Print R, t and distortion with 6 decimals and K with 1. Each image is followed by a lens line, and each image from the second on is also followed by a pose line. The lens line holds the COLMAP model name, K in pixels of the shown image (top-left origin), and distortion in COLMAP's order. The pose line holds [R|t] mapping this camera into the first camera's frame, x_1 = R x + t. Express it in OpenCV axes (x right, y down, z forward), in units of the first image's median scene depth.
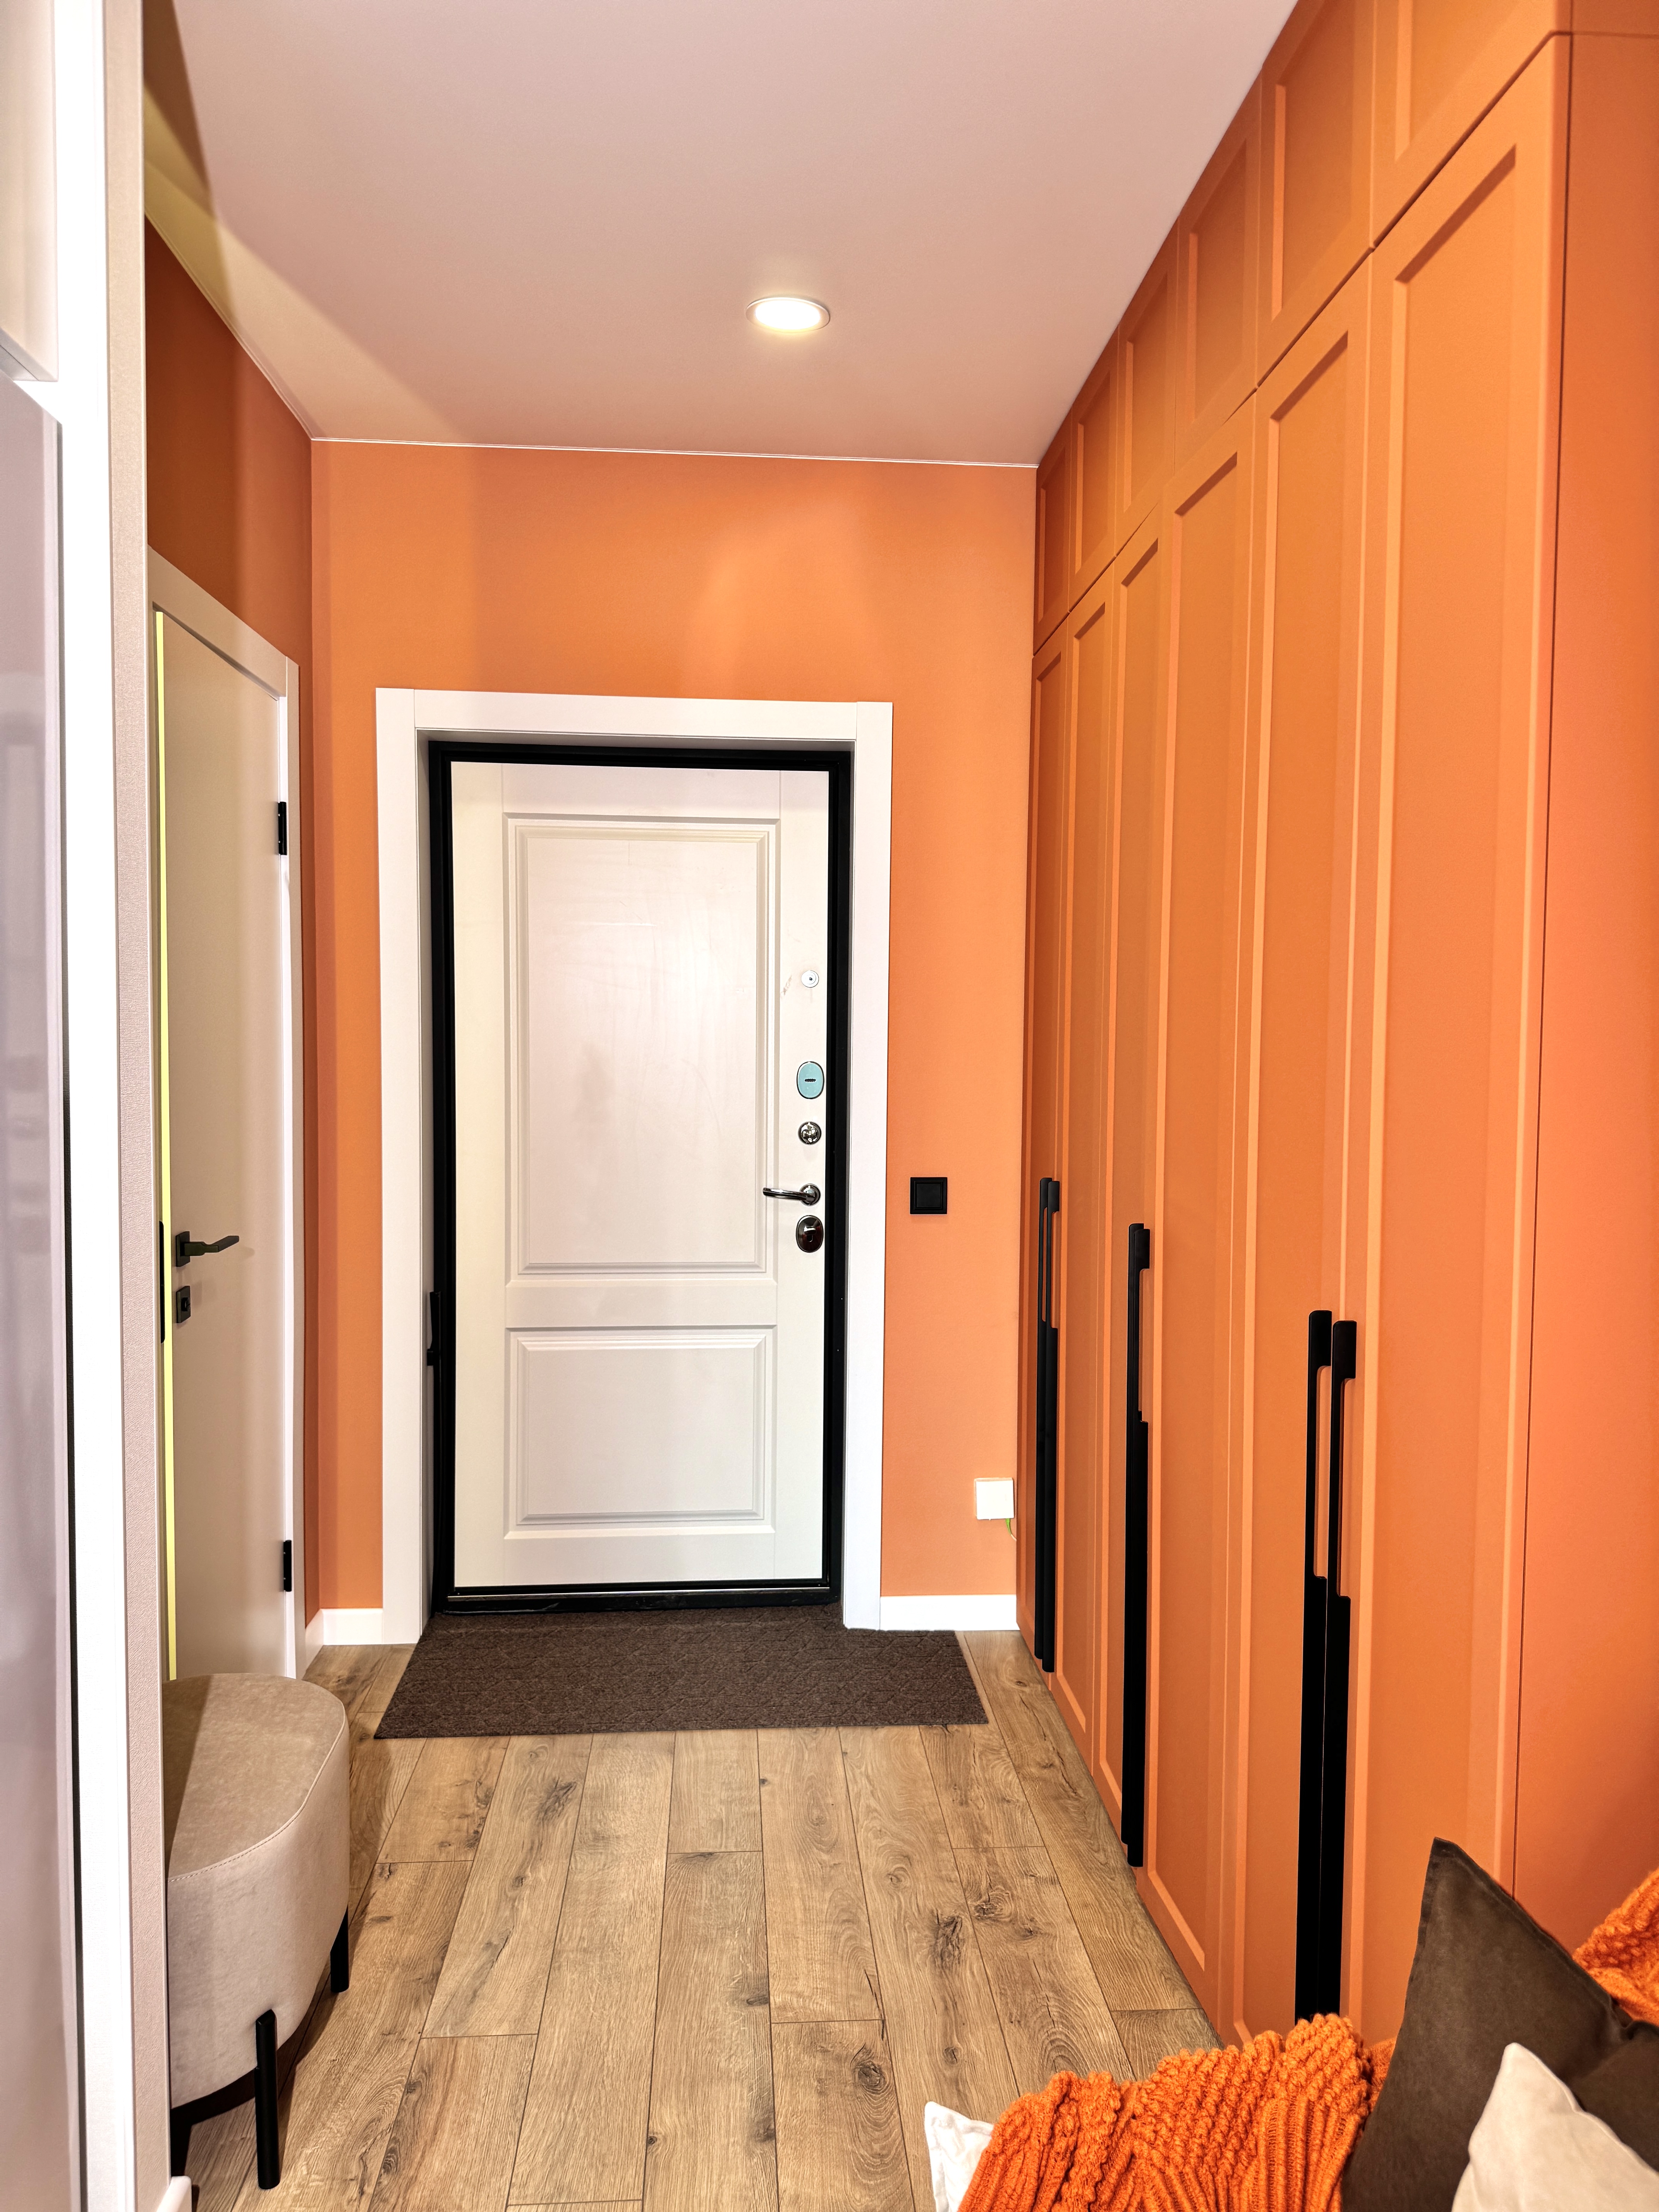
lens RADIAL K [[1564.2, 0, 827.3], [0, 1564.2, 1105.8], [0, 0, 1]] dist [0.013592, -0.032431]
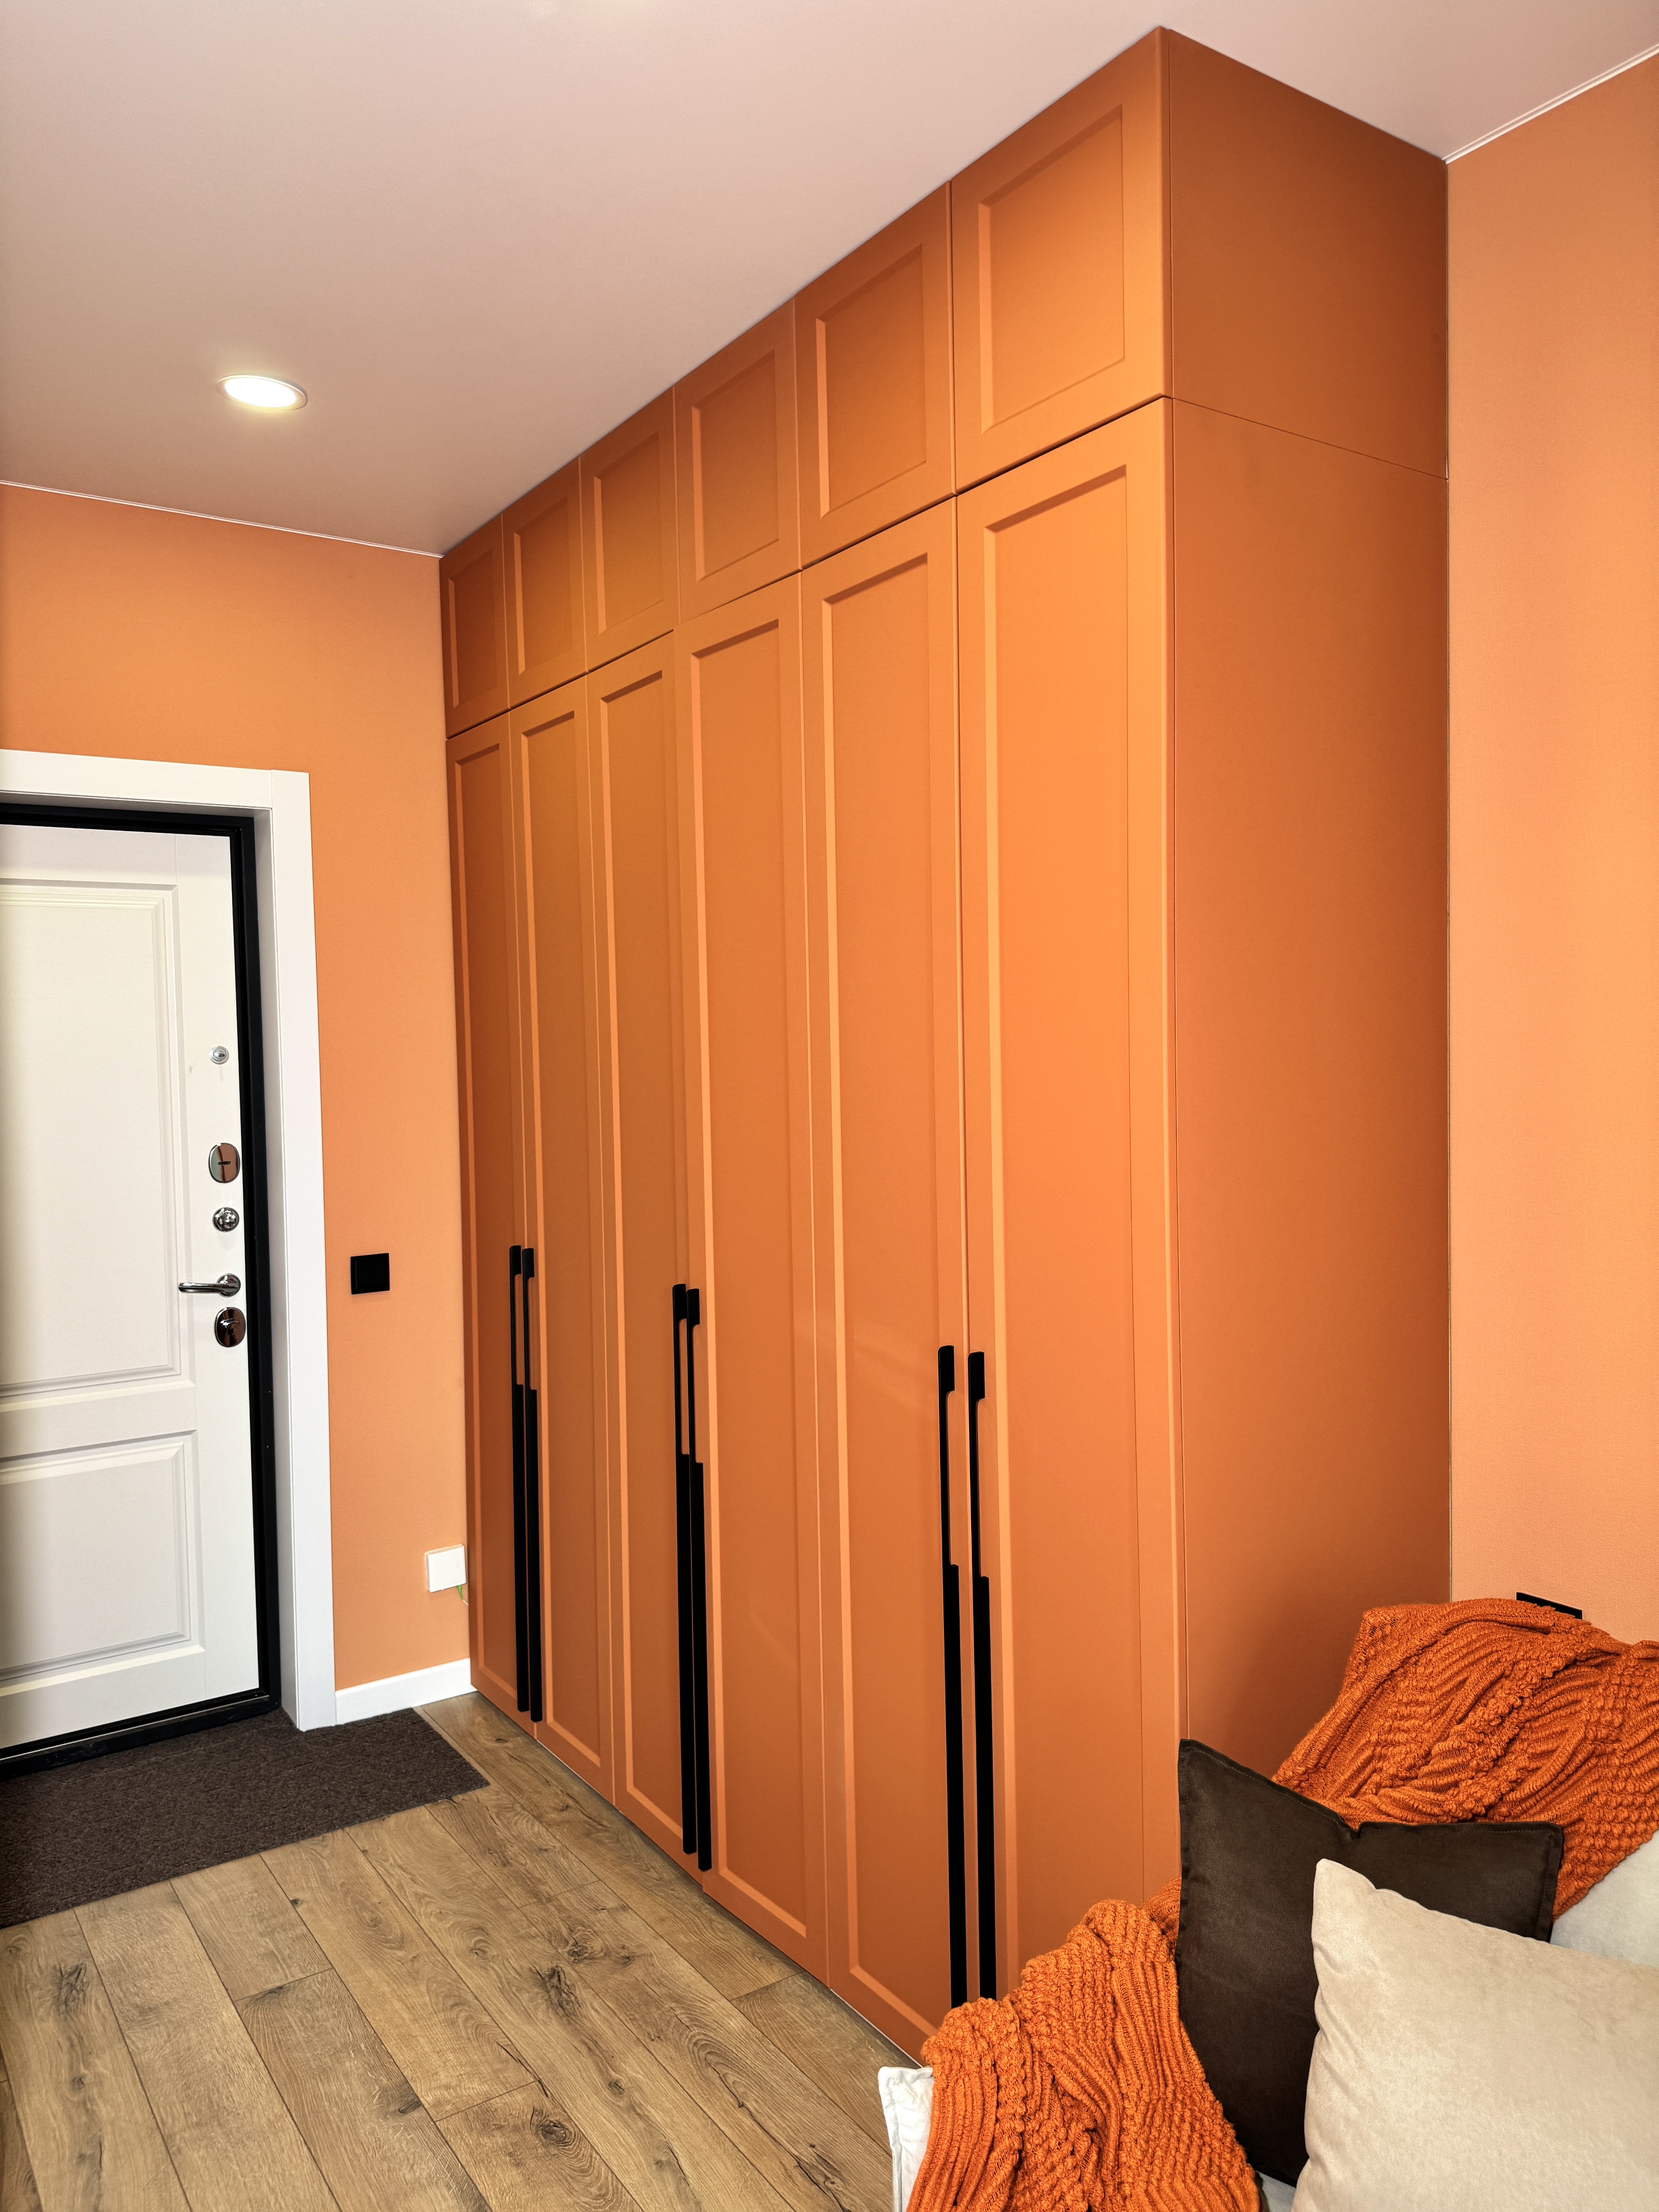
lens RADIAL K [[1564.2, 0, 817.0], [0, 1564.2, 1119.3], [0, 0, 1]] dist [0.013592, -0.032431]
pose [[0.862297, -0.047267, 0.504192, -0.224793], [0.053600, 0.998561, 0.001943, -0.033452], [-0.503558, 0.025349, 0.863589, -0.003640]]
